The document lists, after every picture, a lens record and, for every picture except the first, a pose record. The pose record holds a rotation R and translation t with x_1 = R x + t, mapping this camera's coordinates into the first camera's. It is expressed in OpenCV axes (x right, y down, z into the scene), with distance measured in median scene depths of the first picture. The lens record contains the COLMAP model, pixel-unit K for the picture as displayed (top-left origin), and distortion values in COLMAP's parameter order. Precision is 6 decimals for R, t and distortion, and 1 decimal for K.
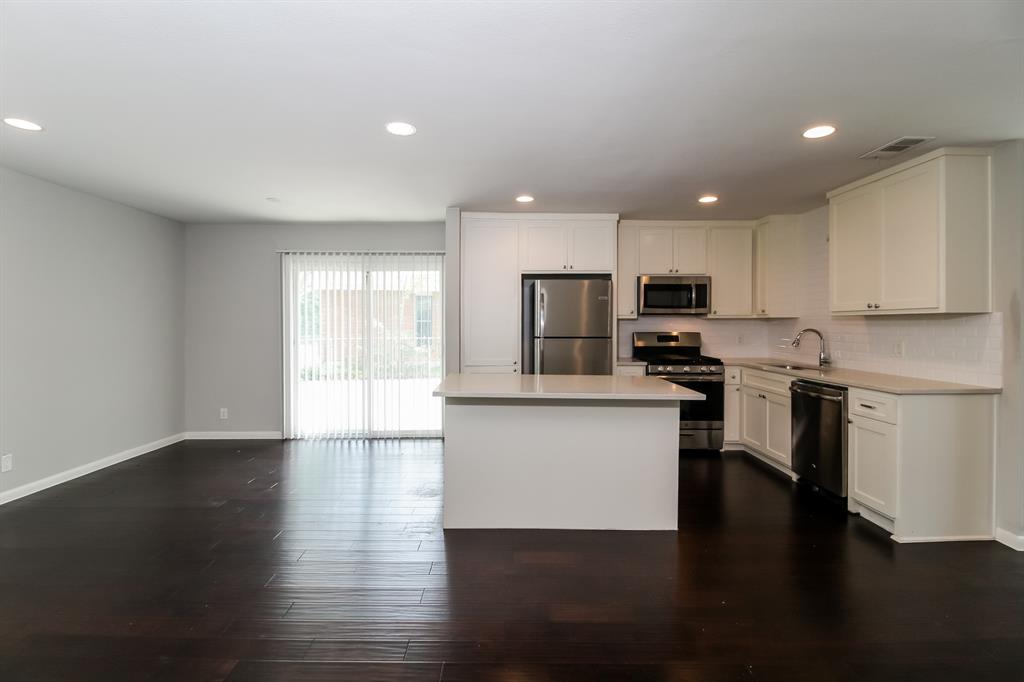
lens RADIAL K [[480.5, 0, 508.1], [0, 480.5, 327.2], [0, 0, 1]] dist [0.011885, -0.002699]
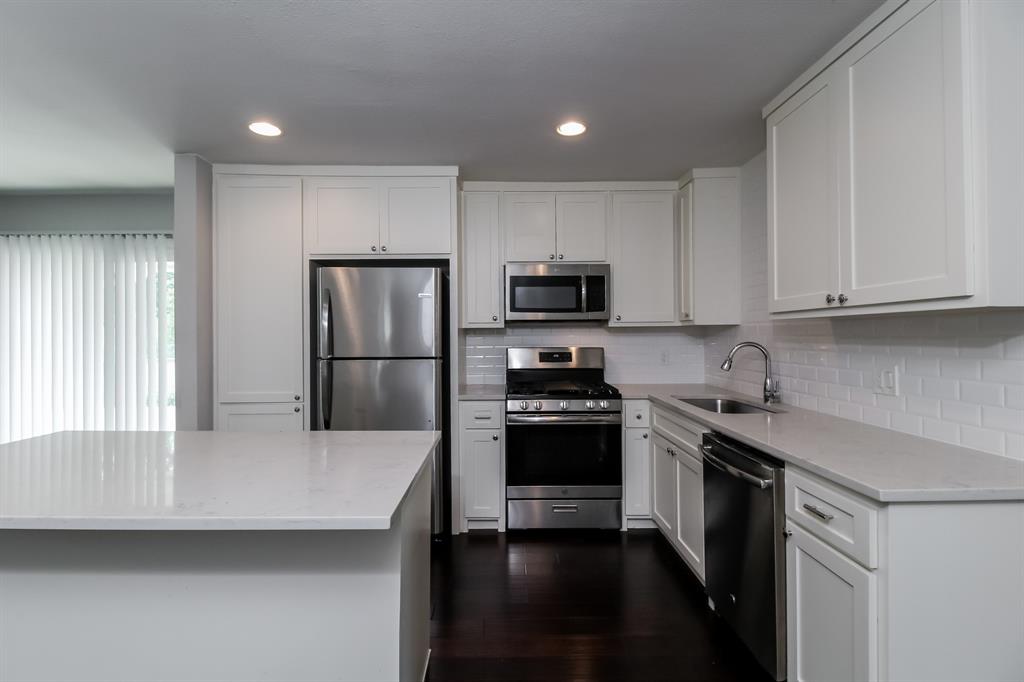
lens RADIAL K [[480.5, 0, 504.4], [0, 480.5, 337.1], [0, 0, 1]] dist [0.011885, -0.002699]
pose [[0.999911, -0.006803, -0.011465, 0.298520], [0.006751, 0.999967, -0.004574, -0.002591], [0.011495, 0.004496, 0.999924, 0.352658]]
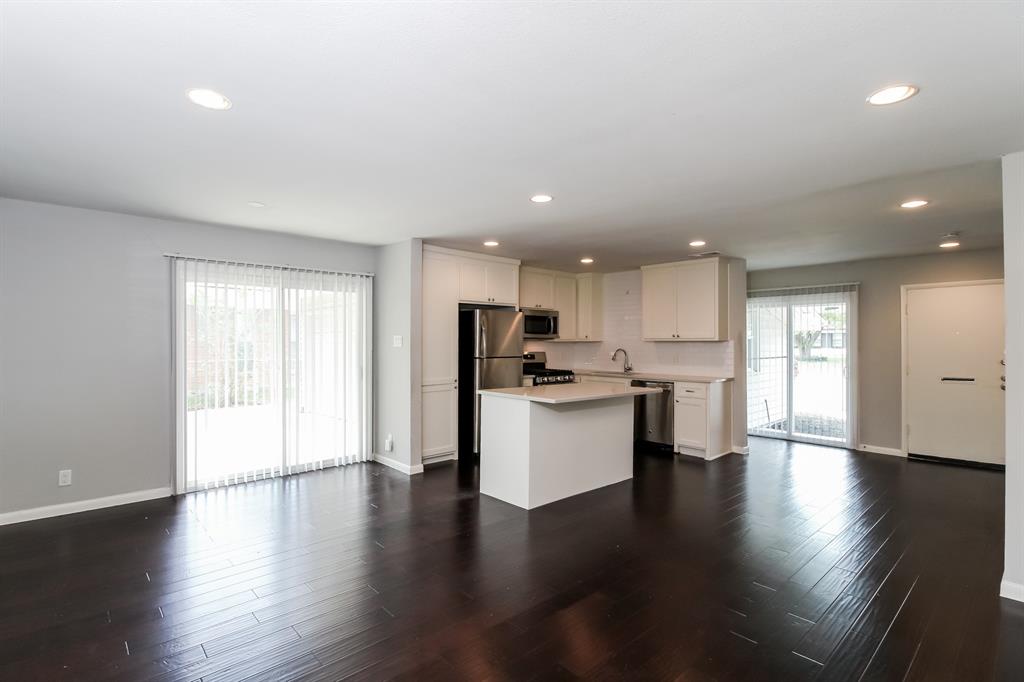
lens RADIAL K [[480.5, 0, 510.8], [0, 480.5, 342.7], [0, 0, 1]] dist [0.011885, -0.002699]
pose [[0.747202, -0.000254, 0.664597, -0.642898], [0.005026, 0.999973, -0.005268, -0.009460], [-0.664578, 0.007276, 0.747183, 0.058985]]
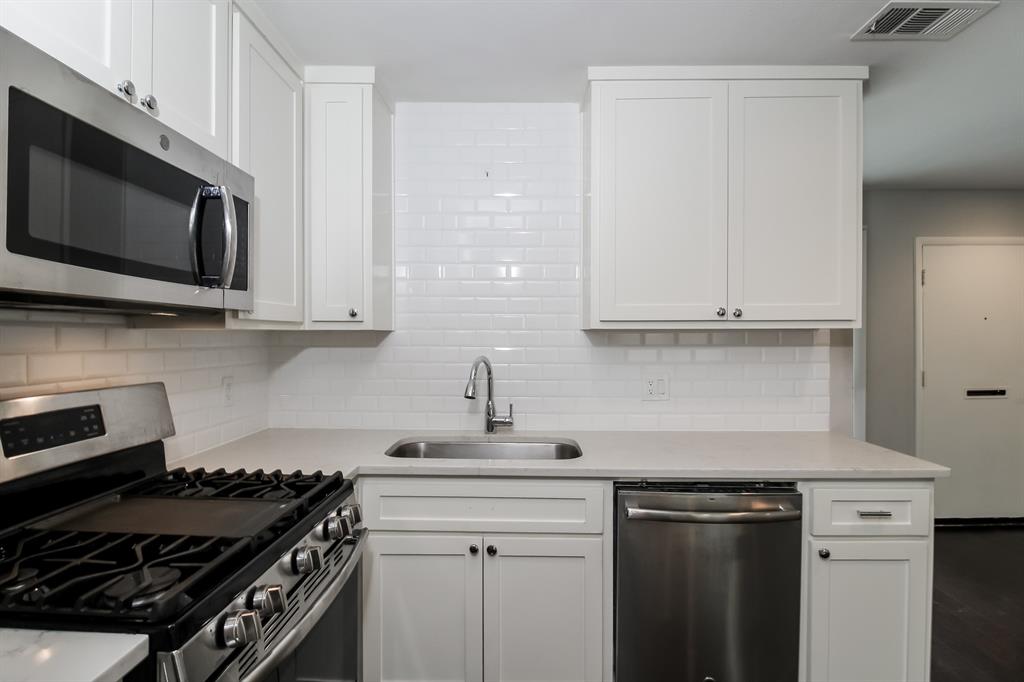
lens RADIAL K [[480.5, 0, 503.3], [0, 480.5, 344.4], [0, 0, 1]] dist [0.011885, -0.002699]
pose [[0.043345, -0.016894, 0.998917, 0.155879], [0.010615, 0.999808, 0.016449, -0.015020], [-0.999004, 0.009890, 0.043516, 0.898703]]
